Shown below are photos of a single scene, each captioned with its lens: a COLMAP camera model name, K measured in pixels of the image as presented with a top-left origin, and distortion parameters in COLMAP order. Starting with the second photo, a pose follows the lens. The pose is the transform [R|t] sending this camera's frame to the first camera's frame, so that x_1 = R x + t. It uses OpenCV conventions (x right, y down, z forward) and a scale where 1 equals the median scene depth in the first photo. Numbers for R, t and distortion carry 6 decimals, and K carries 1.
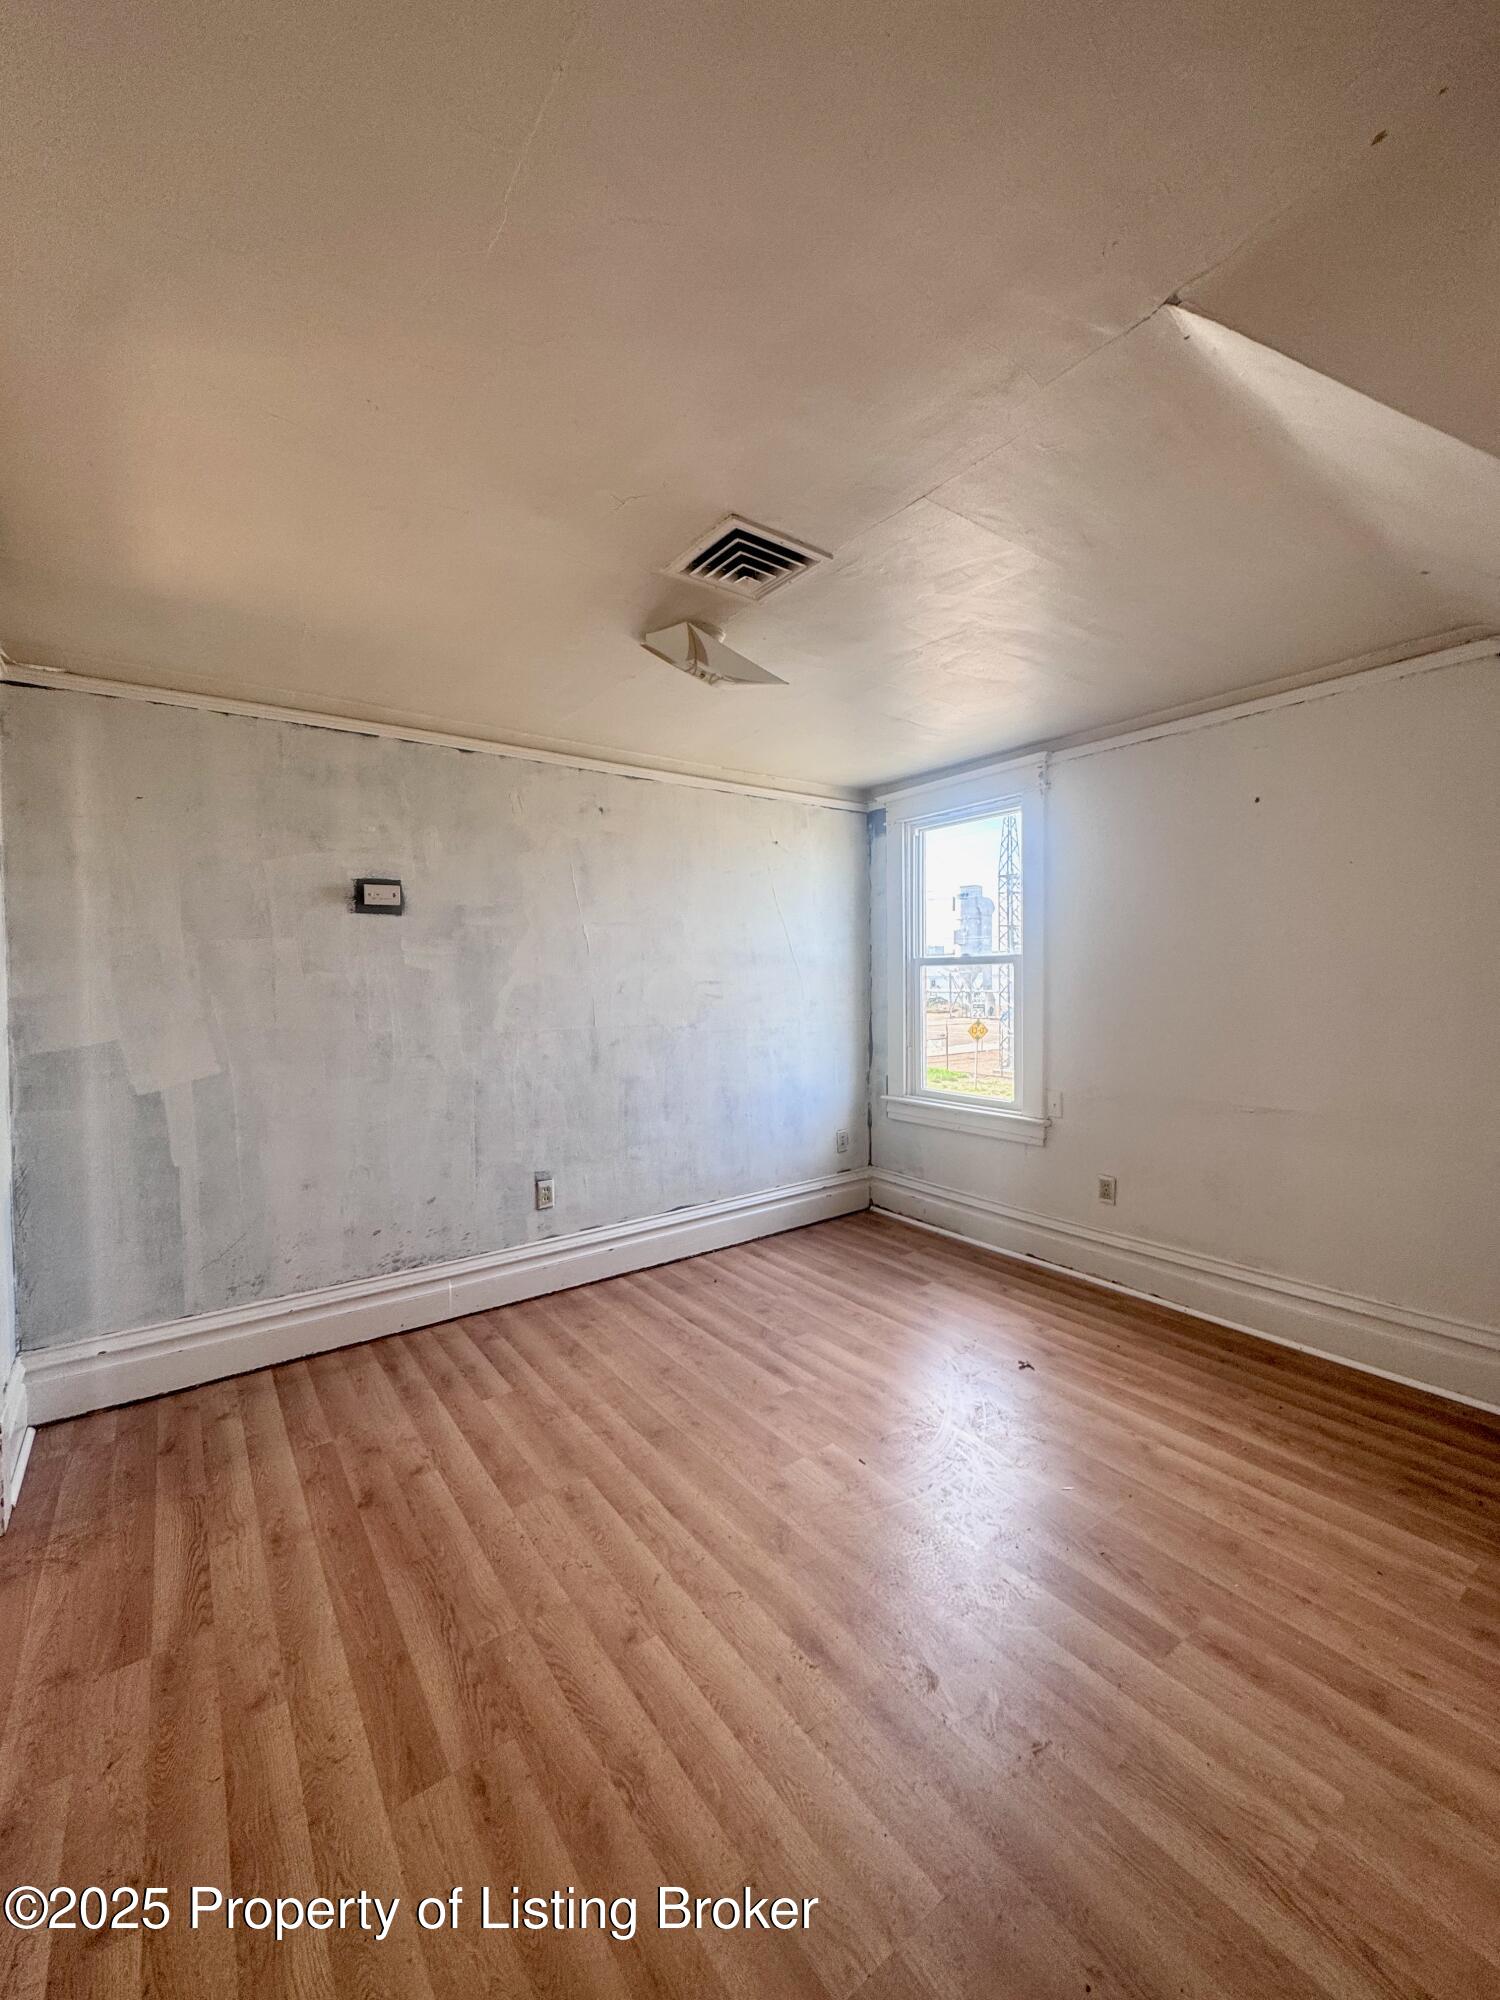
lens RADIAL K [[796.9, 0, 759.7], [0, 796.9, 996.0], [0, 0, 1]] dist [-0.005139, 0.001321]
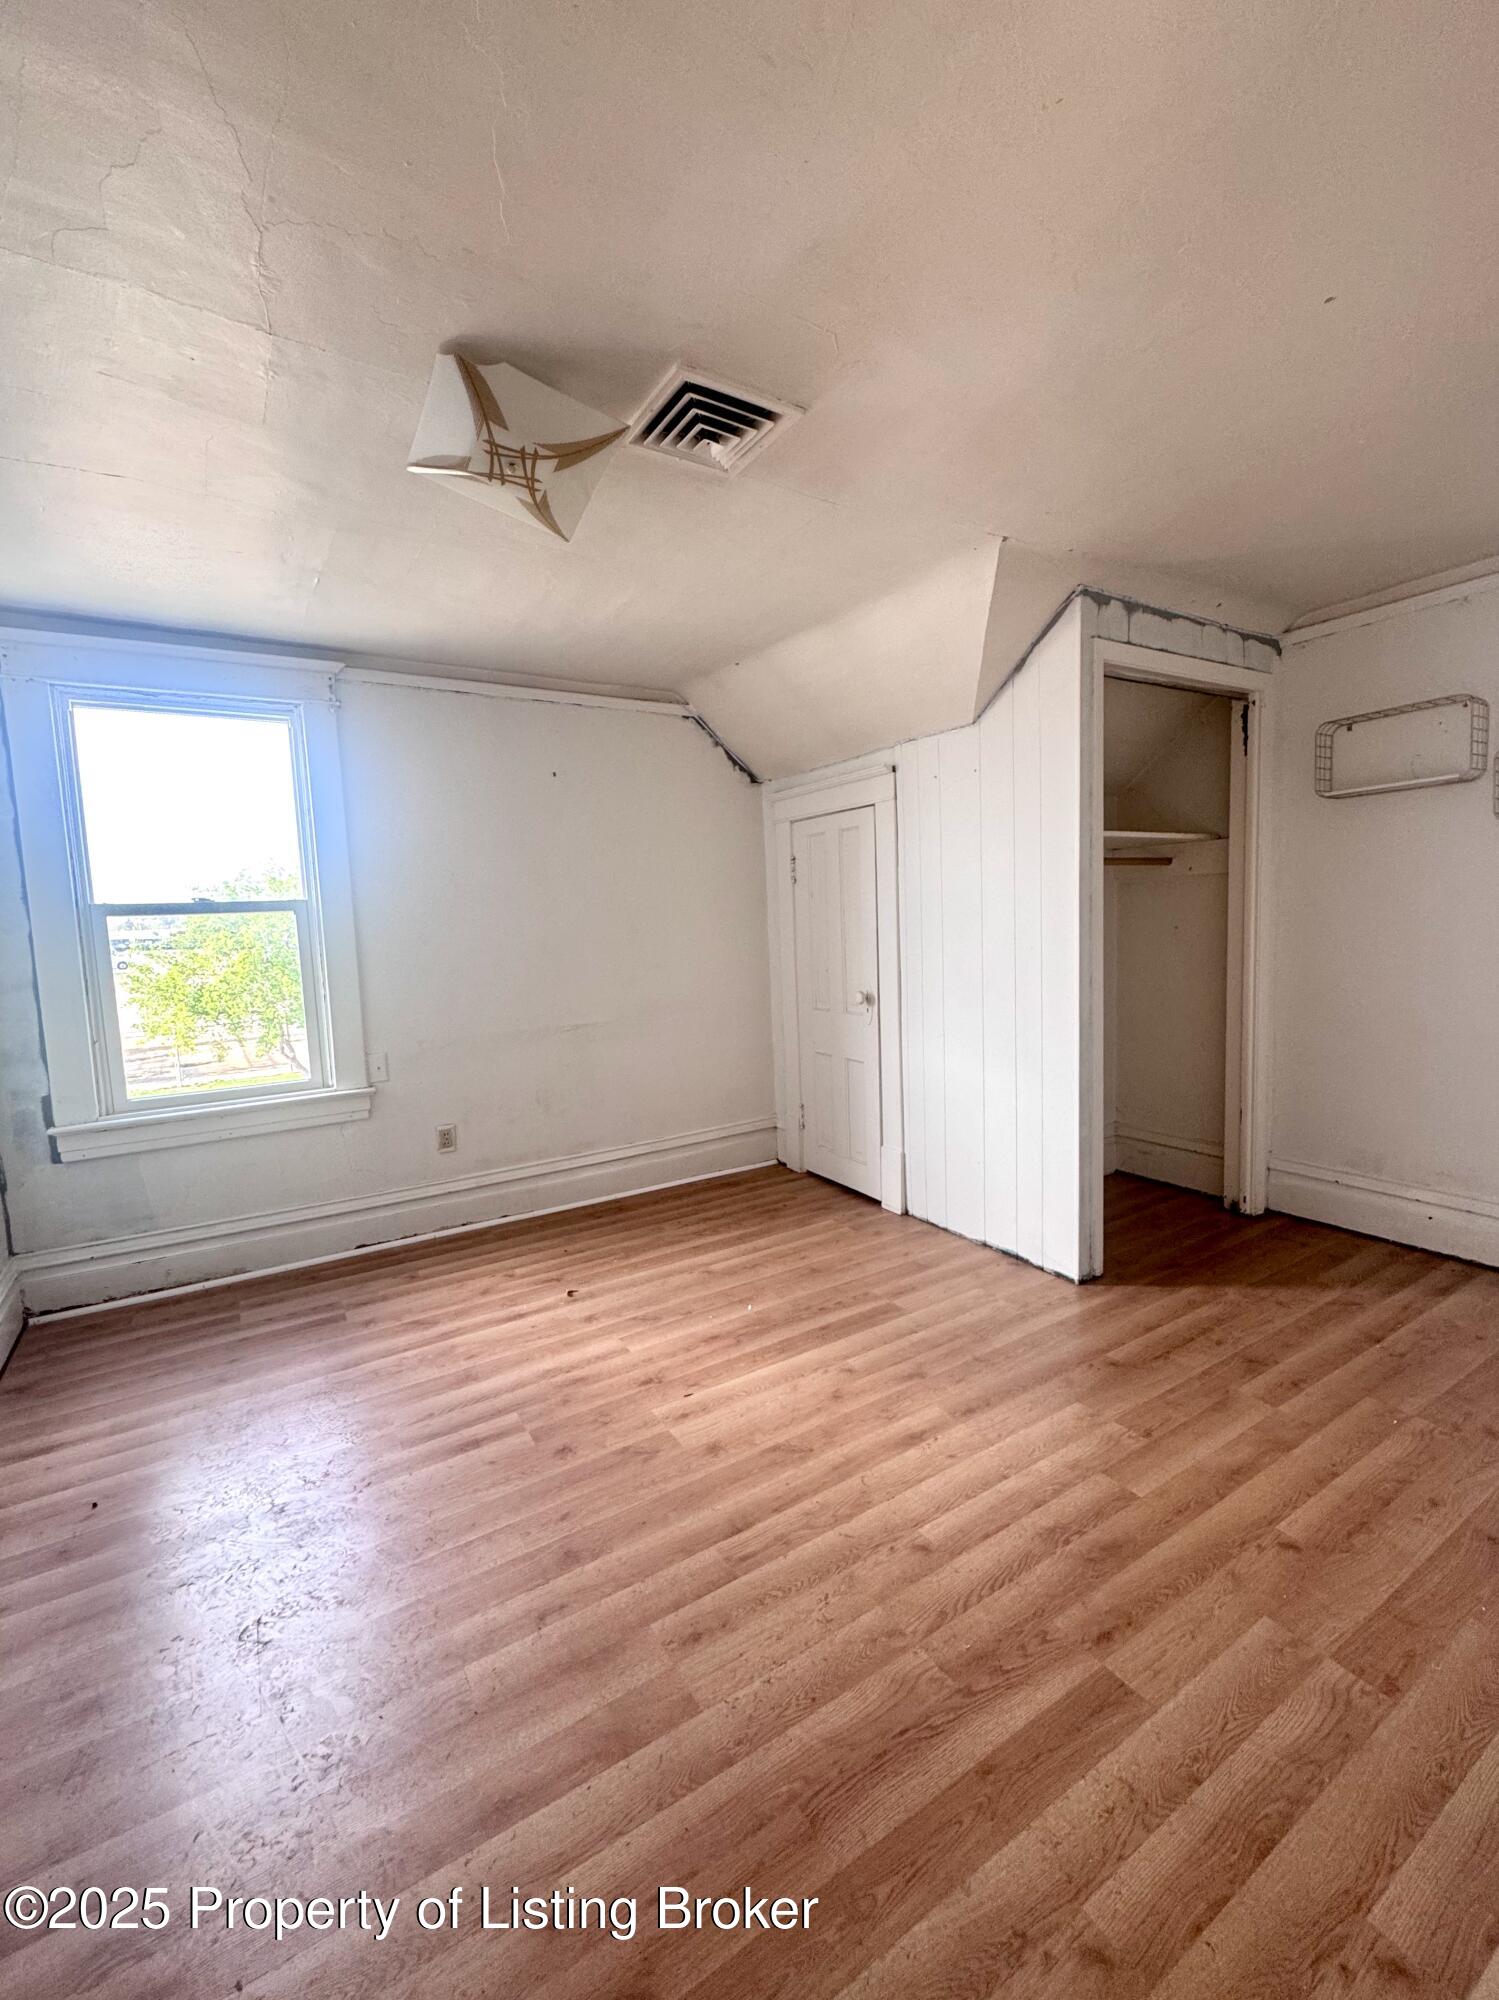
lens RADIAL K [[845.8, 0, 750.0], [0, 845.8, 1002.4], [0, 0, 1]] dist [-0.003531, 0.000167]
pose [[0.078622, -0.090927, 0.992749, -0.808525], [0.059848, 0.994466, 0.086344, 0.007556], [-0.995106, 0.052625, 0.083629, 0.747550]]
